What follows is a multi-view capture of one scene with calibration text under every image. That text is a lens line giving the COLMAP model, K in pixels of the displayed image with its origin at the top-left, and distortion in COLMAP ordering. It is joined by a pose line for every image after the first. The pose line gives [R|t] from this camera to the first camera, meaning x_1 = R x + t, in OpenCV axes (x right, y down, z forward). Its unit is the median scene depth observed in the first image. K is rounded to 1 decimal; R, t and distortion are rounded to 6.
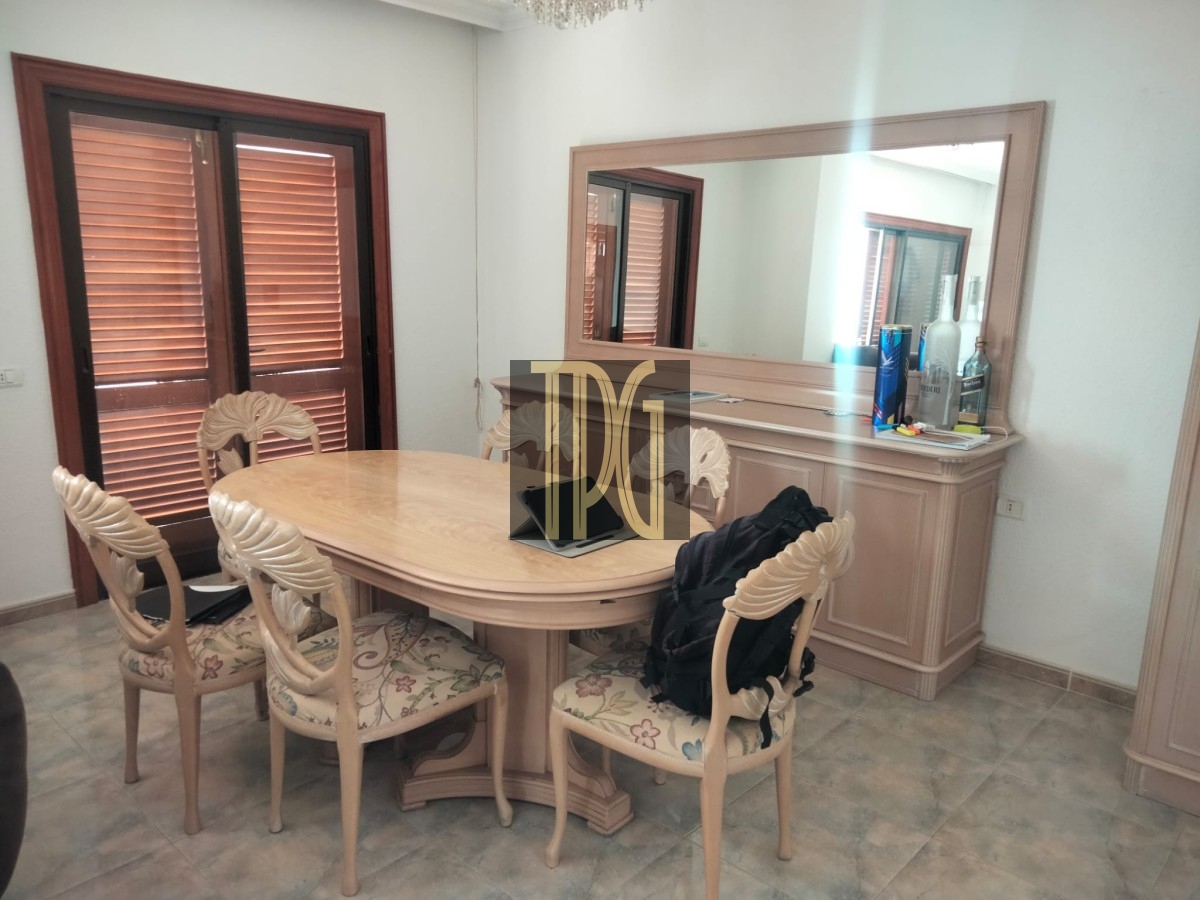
lens RADIAL K [[886.4, 0, 600.0], [0, 886.4, 450.0], [0, 0, 1]] dist [0.040358, -0.028296]
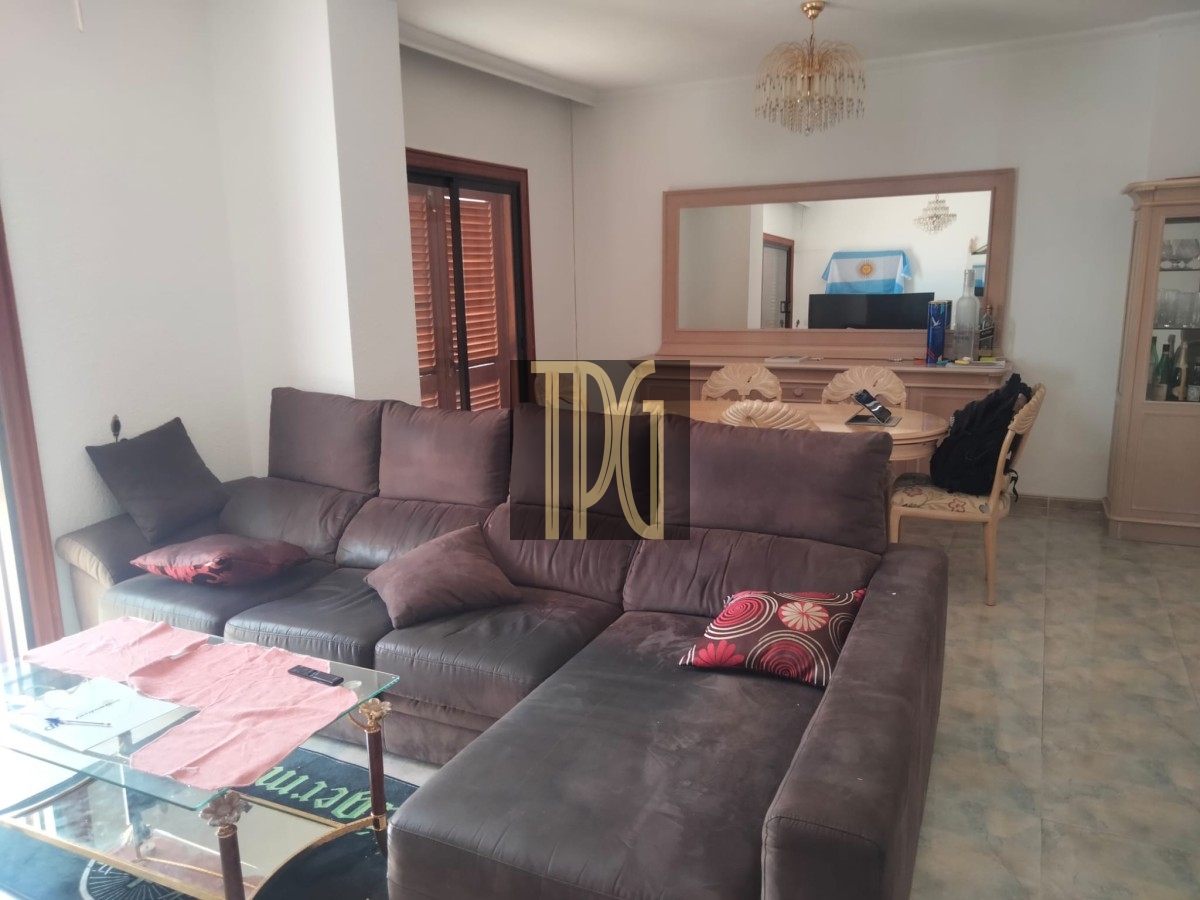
lens RADIAL K [[886.4, 0, 600.0], [0, 886.4, 450.0], [0, 0, 1]] dist [0.040358, -0.028296]
pose [[0.958784, -0.094920, 0.267814, -0.732881], [0.098209, 0.995165, 0.001118, 0.069705], [-0.266625, 0.025230, 0.963470, -0.415731]]
